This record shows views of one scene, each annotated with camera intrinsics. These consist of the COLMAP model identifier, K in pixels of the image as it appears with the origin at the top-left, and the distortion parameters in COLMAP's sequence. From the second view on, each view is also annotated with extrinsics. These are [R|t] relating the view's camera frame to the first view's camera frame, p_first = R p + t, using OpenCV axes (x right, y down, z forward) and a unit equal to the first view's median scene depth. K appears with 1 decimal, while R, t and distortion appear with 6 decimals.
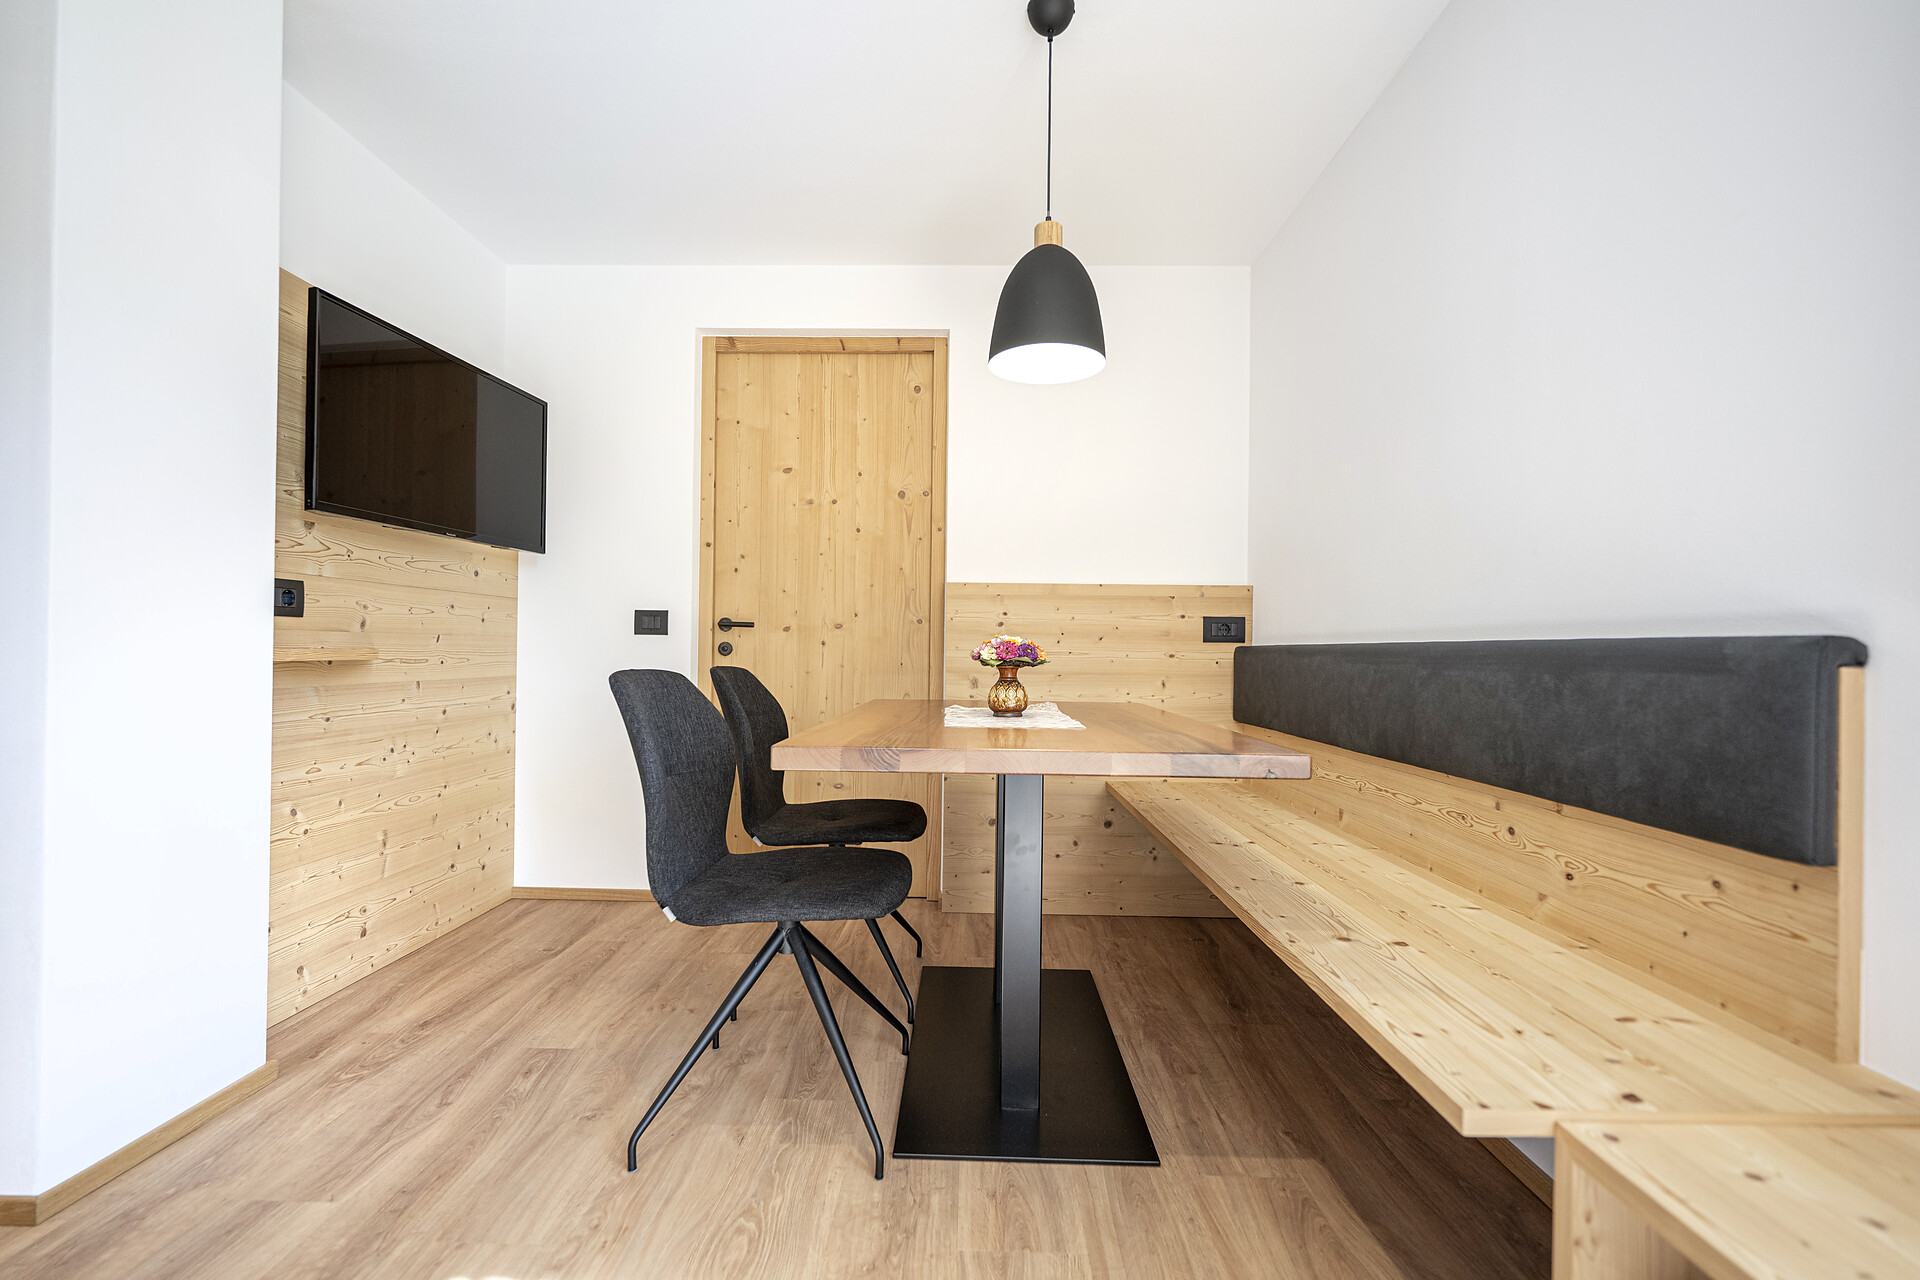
lens RADIAL K [[820.5, 0, 956.3], [0, 820.5, 646.3], [0, 0, 1]] dist [-0.000763, 0.000152]
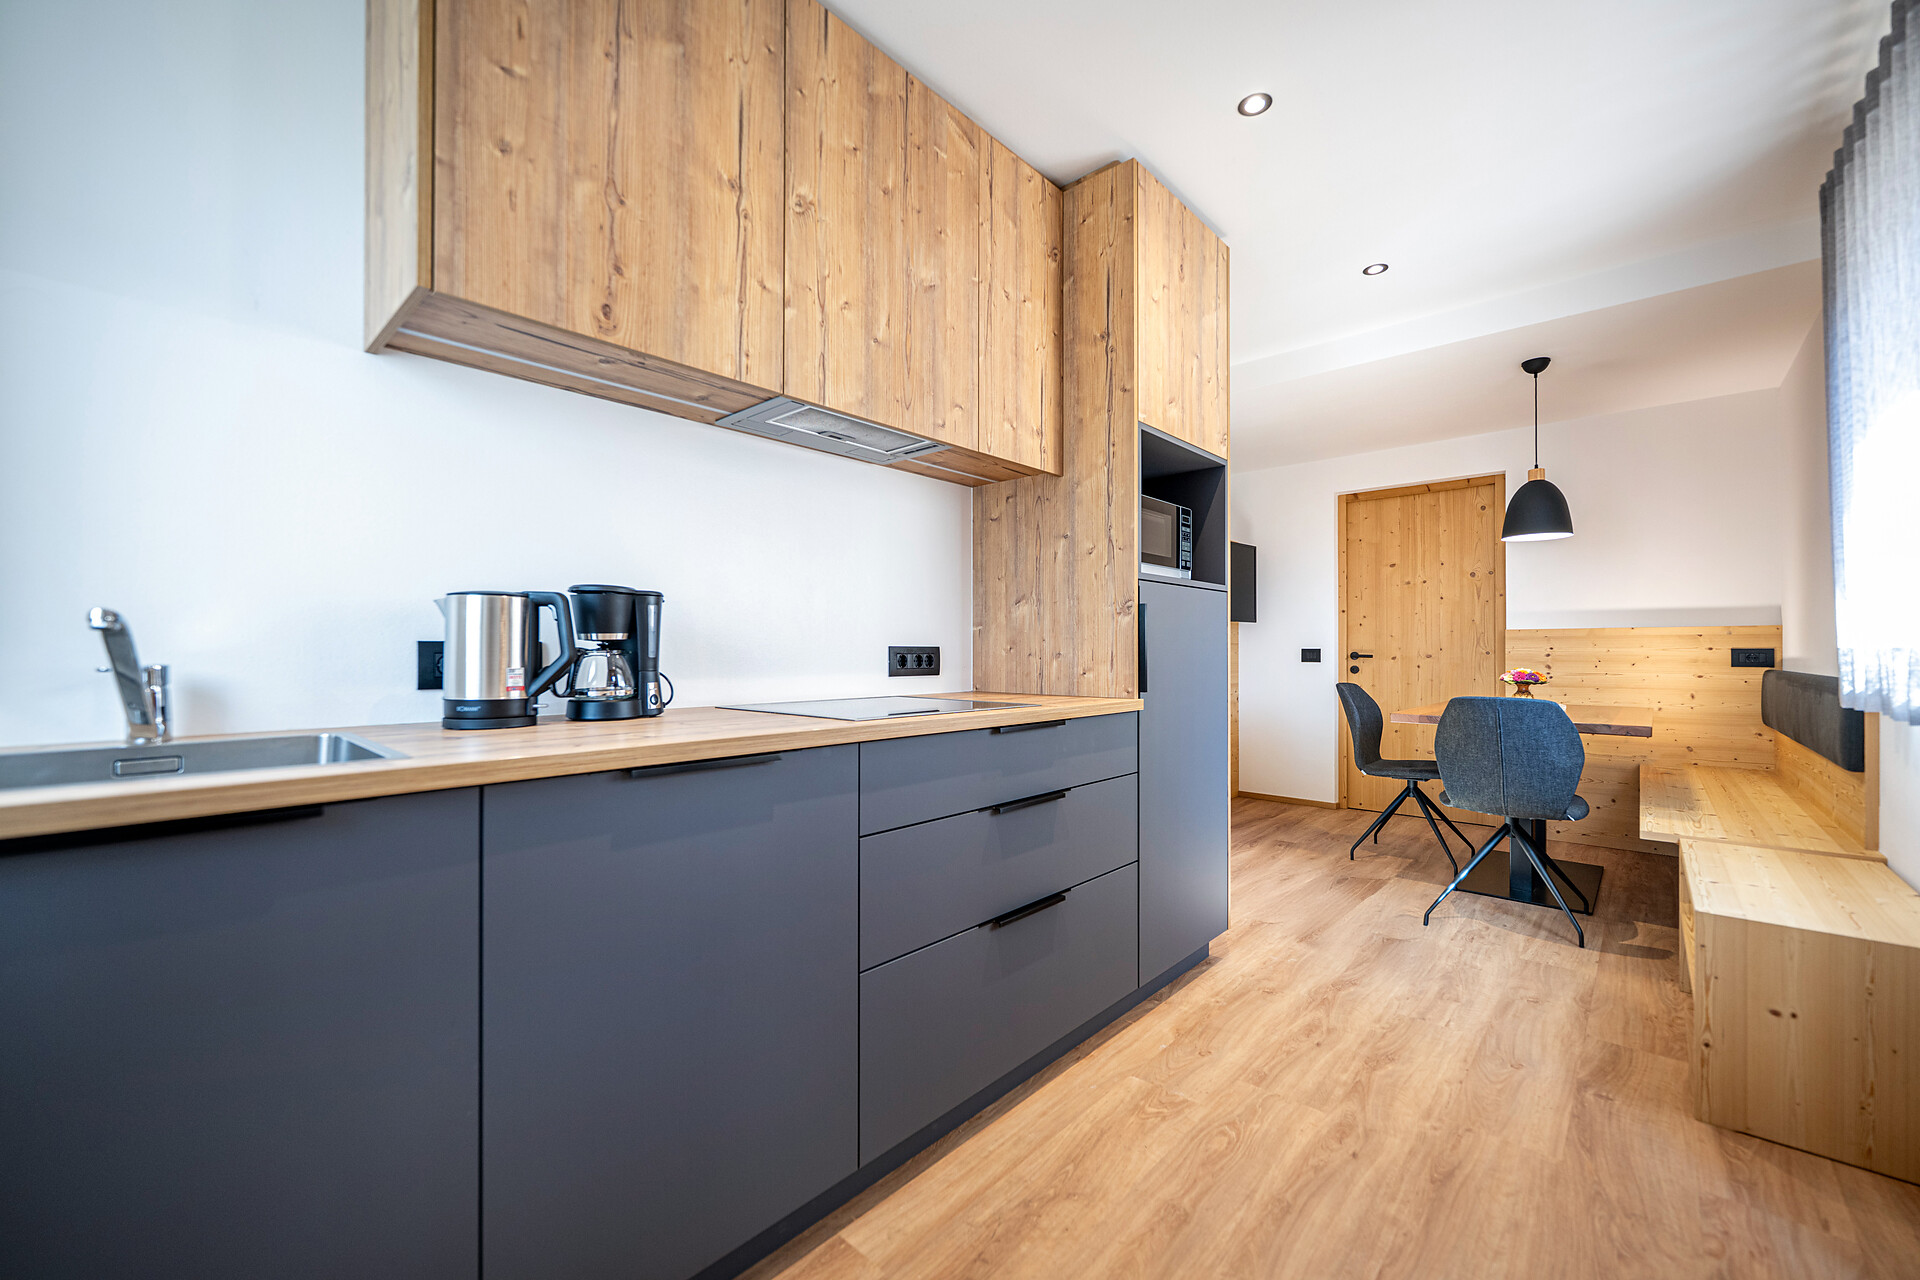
lens RADIAL K [[759.3, 0, 958.3], [0, 759.3, 645.9], [0, 0, 1]] dist [-0.000860, 0.000062]
pose [[0.749934, -0.016885, -0.661297, 0.168027], [0.012270, 0.999857, -0.011616, -0.041621], [0.661399, 0.000597, 0.750034, -0.831039]]
